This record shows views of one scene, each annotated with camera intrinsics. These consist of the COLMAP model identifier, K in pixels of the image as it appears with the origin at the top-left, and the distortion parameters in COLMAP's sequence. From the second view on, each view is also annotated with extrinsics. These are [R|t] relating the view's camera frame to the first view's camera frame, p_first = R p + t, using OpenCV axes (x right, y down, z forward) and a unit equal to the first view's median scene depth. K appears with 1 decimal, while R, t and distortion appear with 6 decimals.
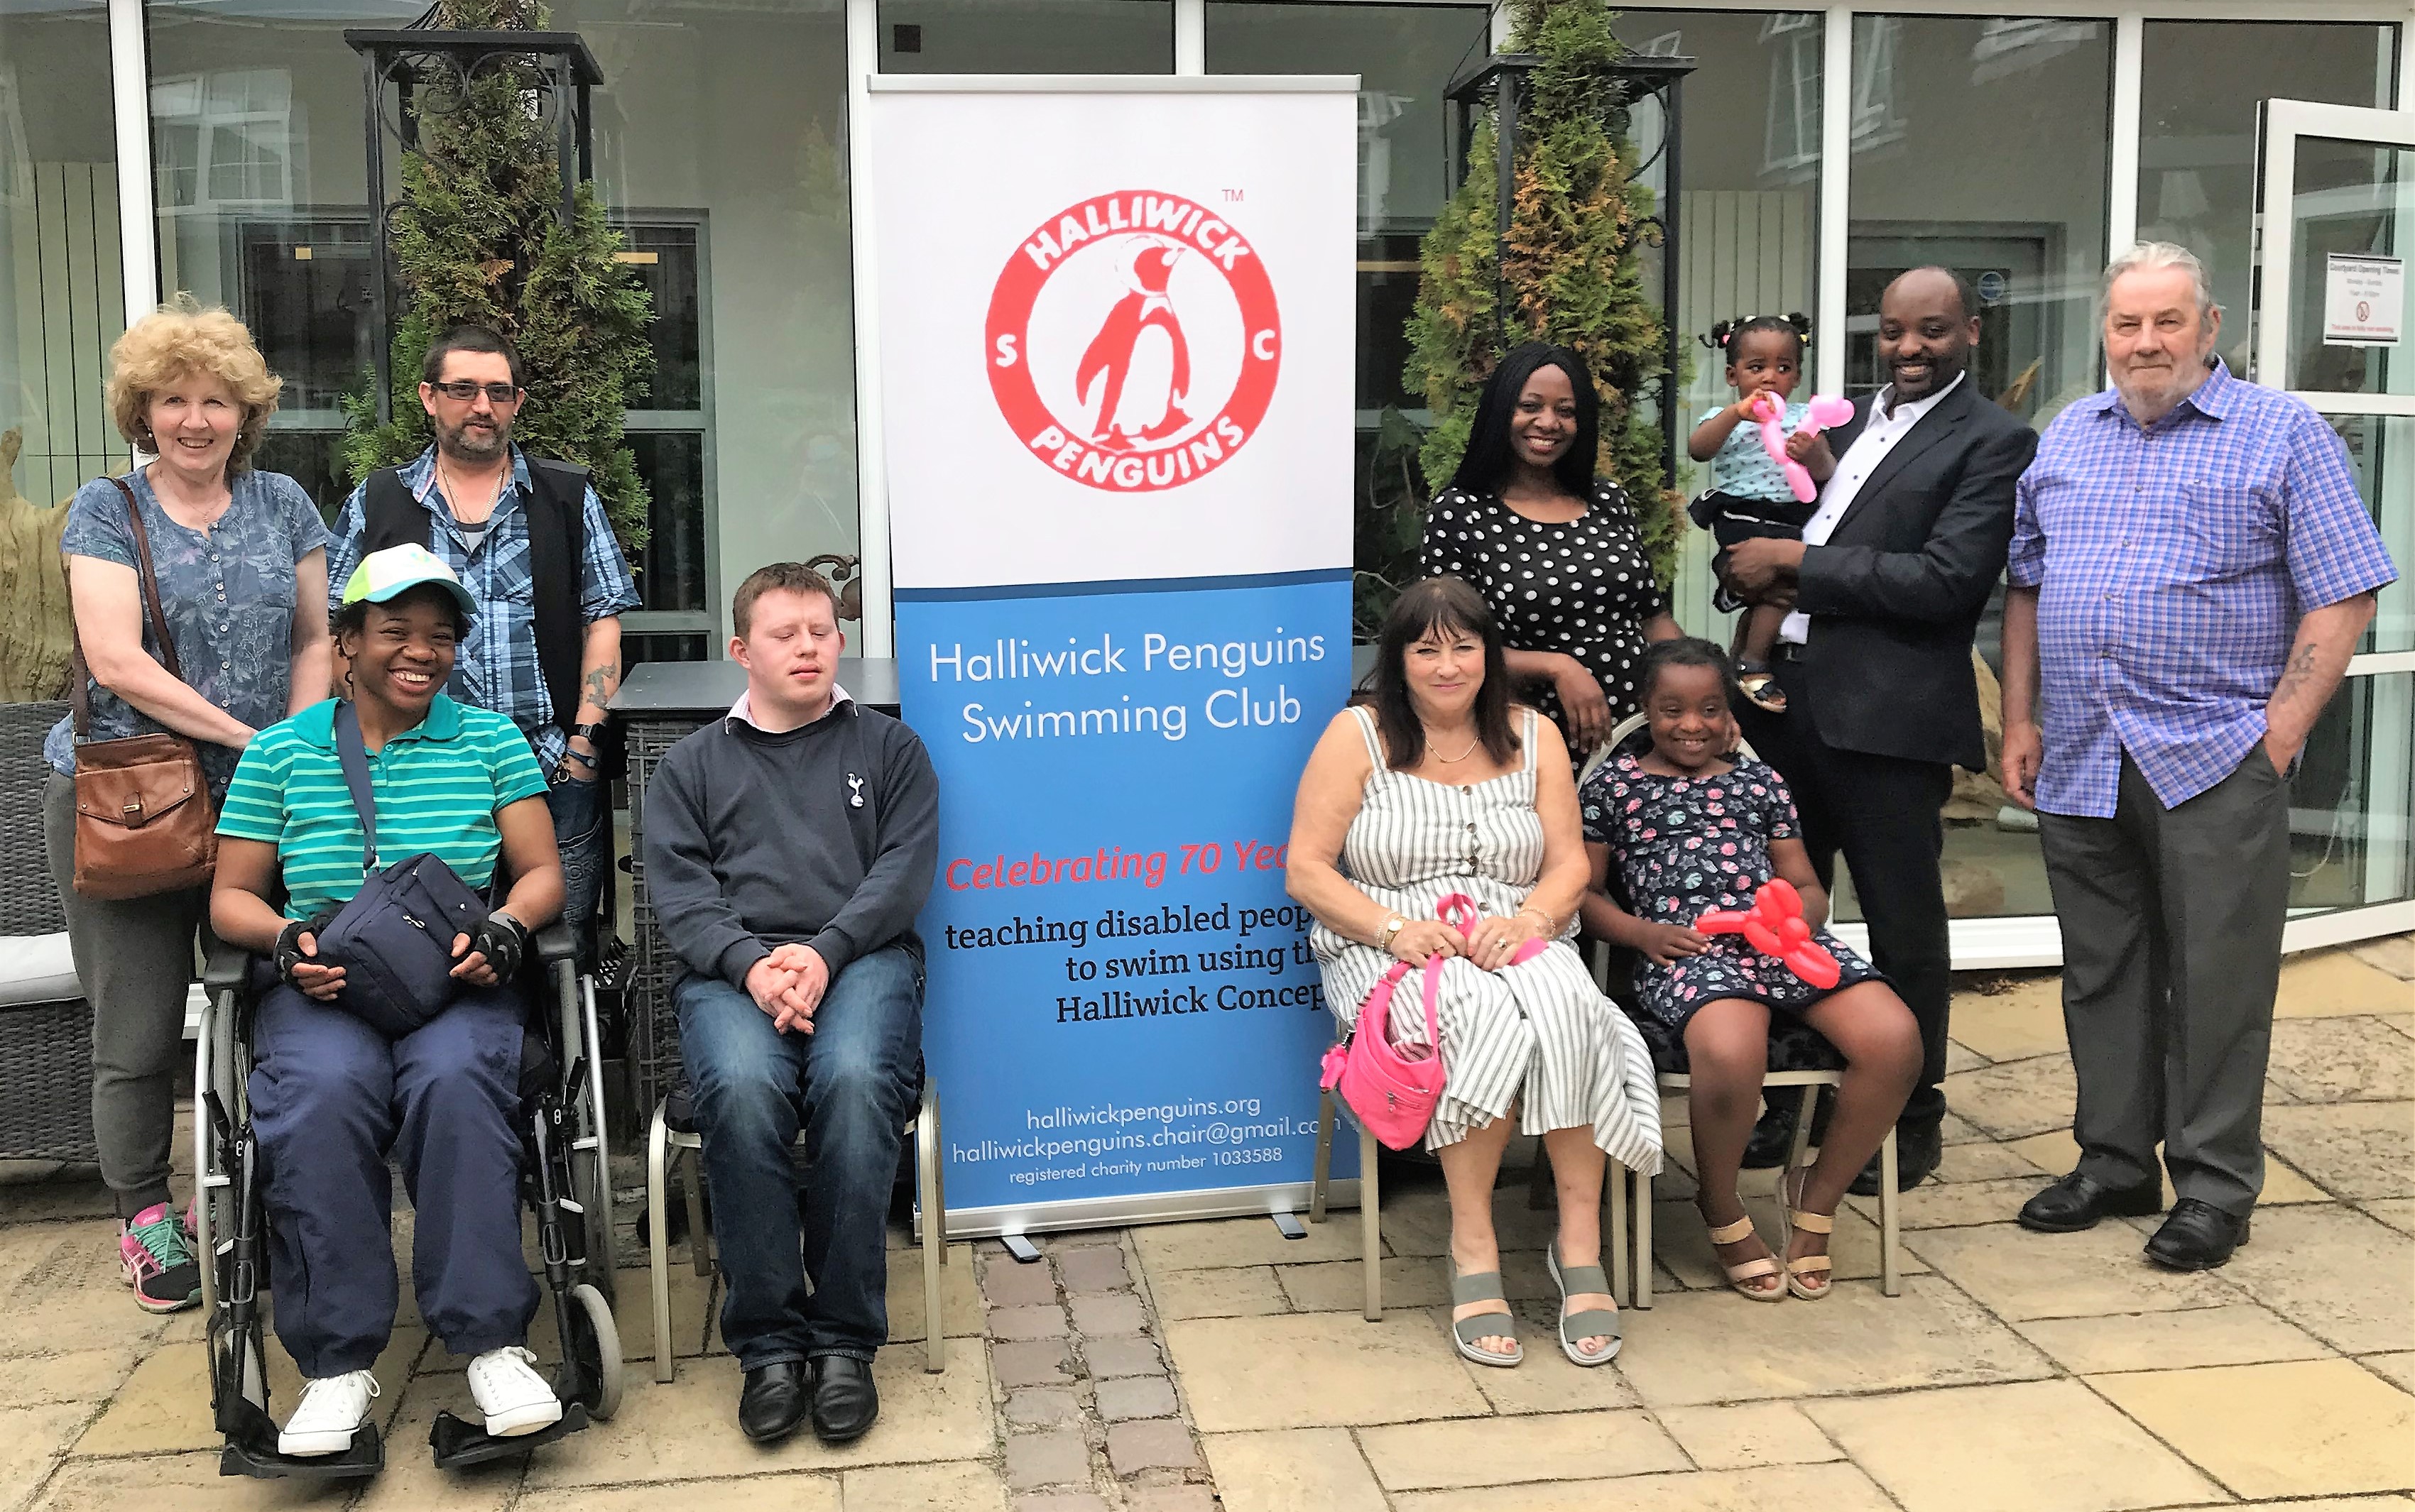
lens RADIAL K [[2207.9, 0, 1209.5], [0, 2207.9, 656.0], [0, 0, 1]] dist [0.114631, -0.123916]
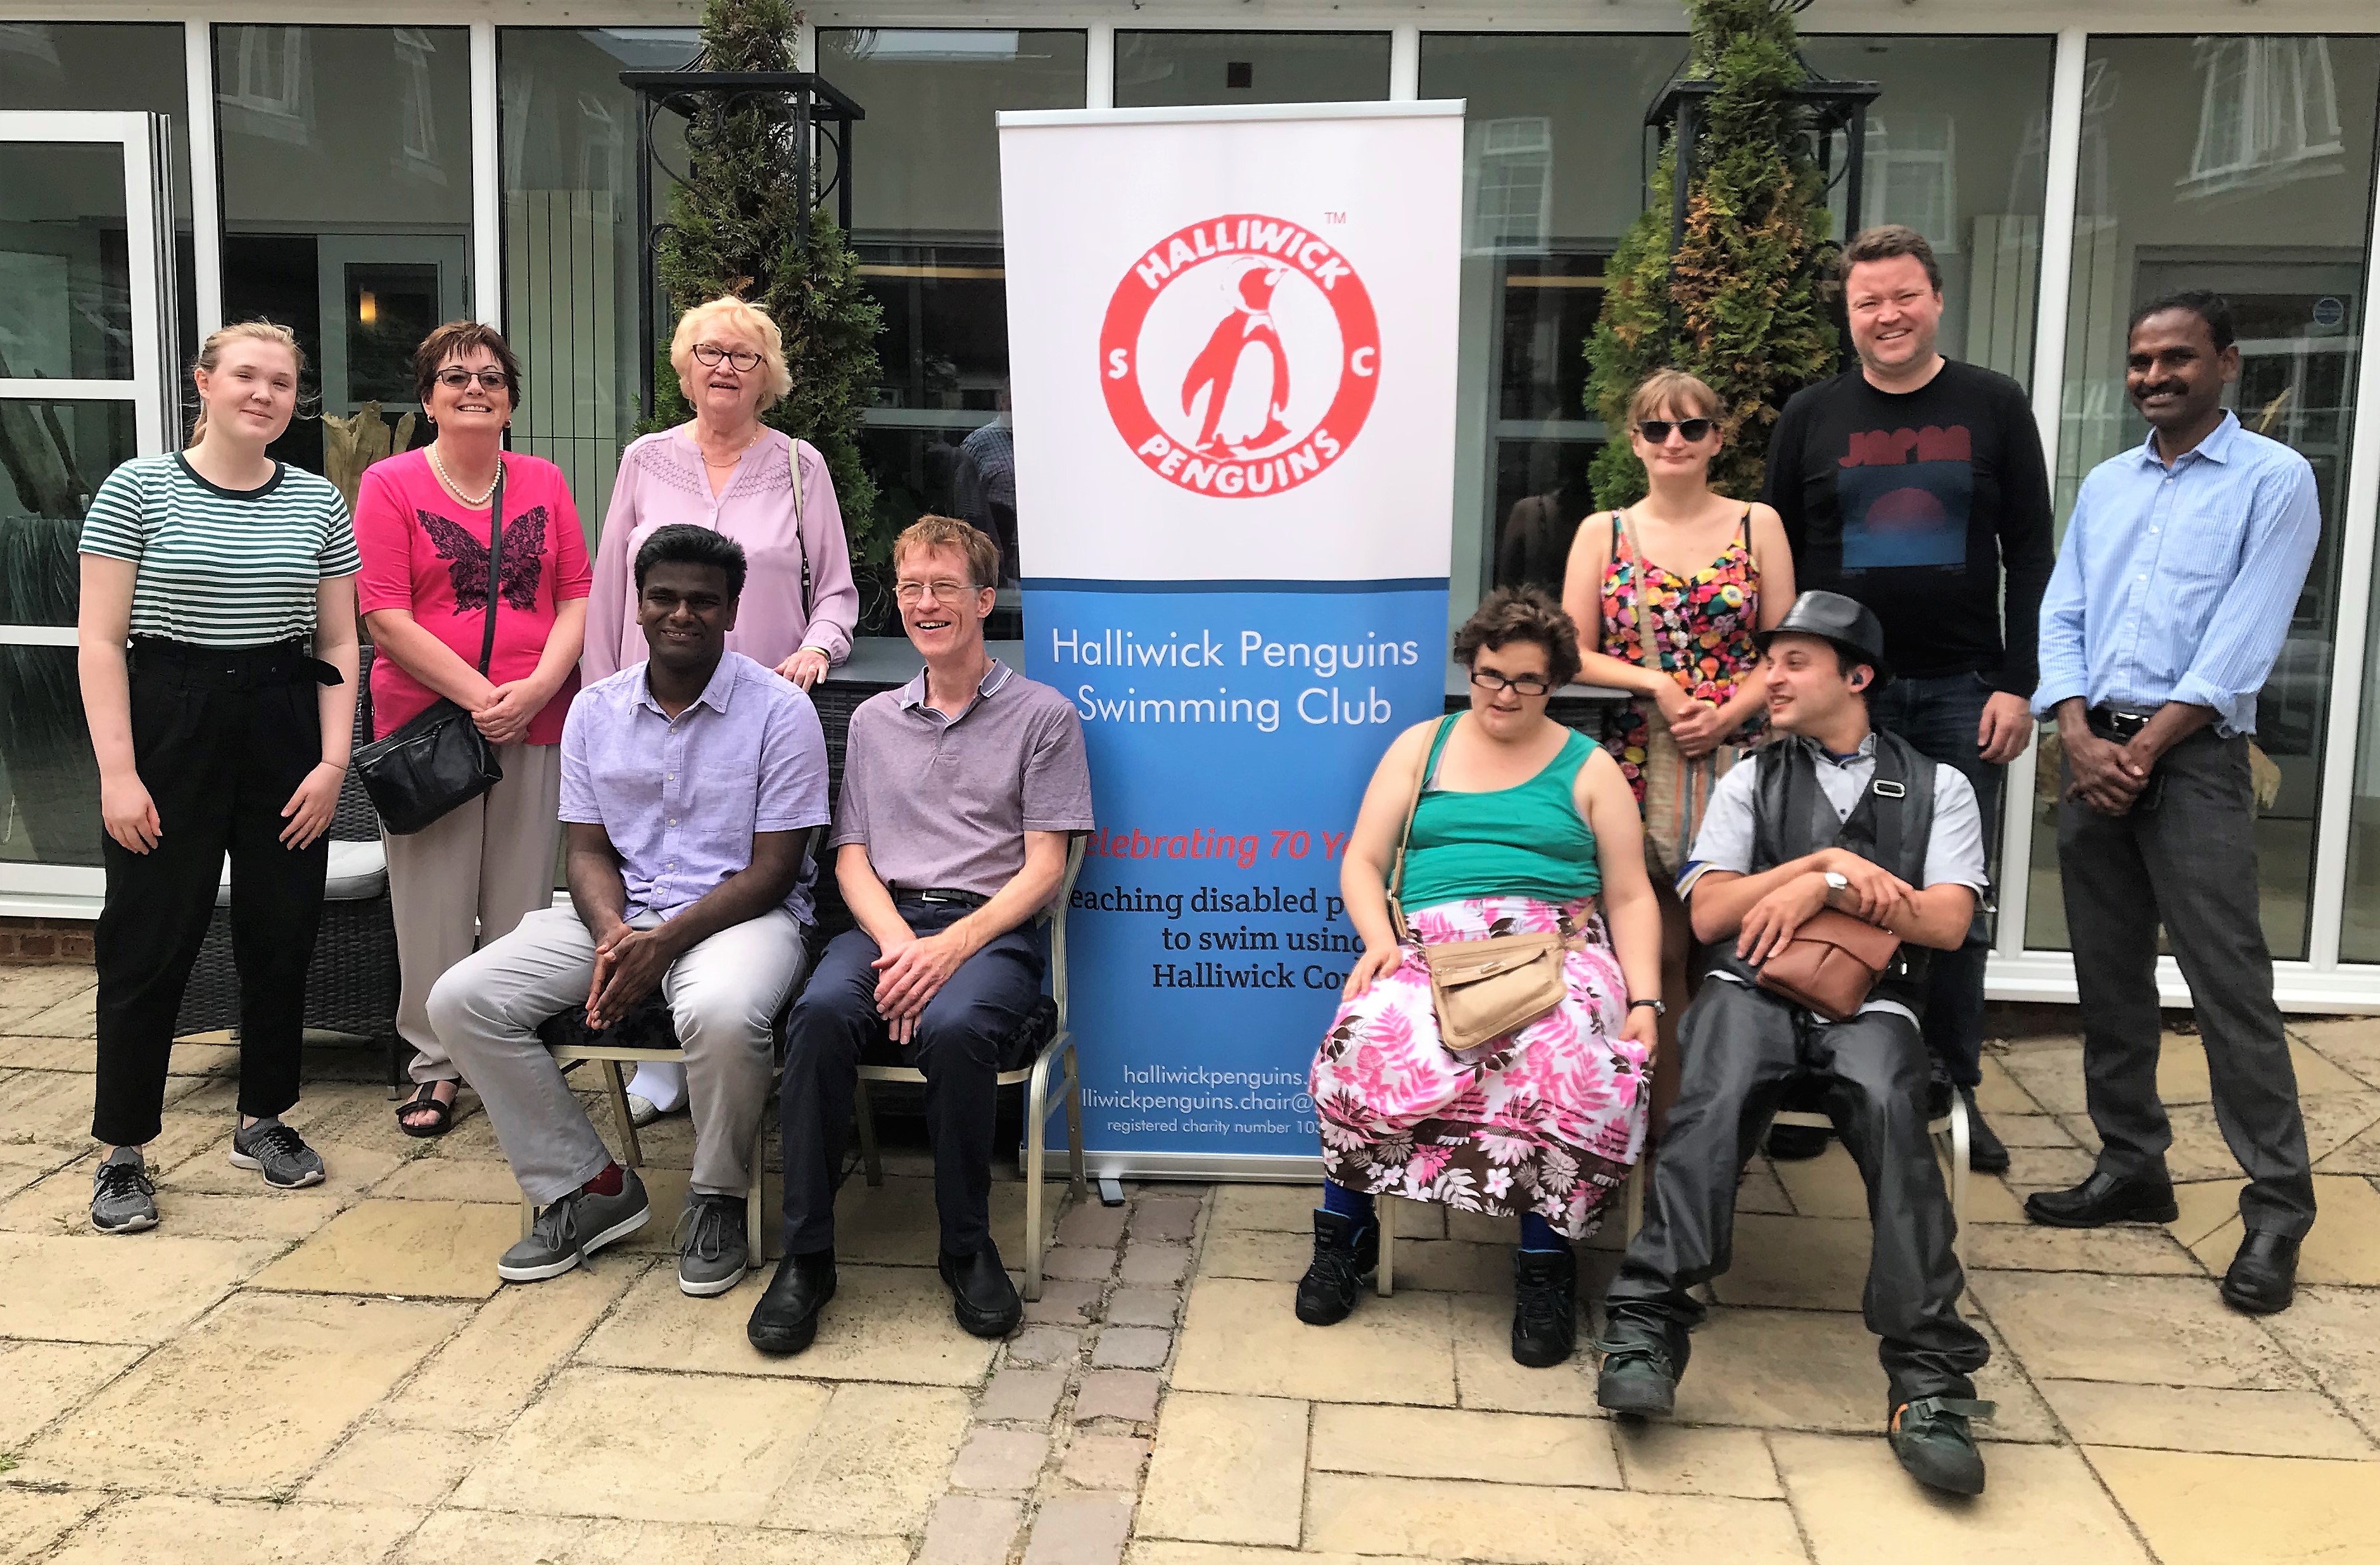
lens RADIAL K [[1973.8, 0, 1276.0], [0, 1973.8, 657.1], [0, 0, 1]] dist [0.120770, -0.128965]
pose [[0.975019, 0.049068, -0.216635, 0.195322], [-0.046752, 0.998781, 0.015805, -0.013470], [0.217146, -0.005282, 0.976125, 0.071947]]
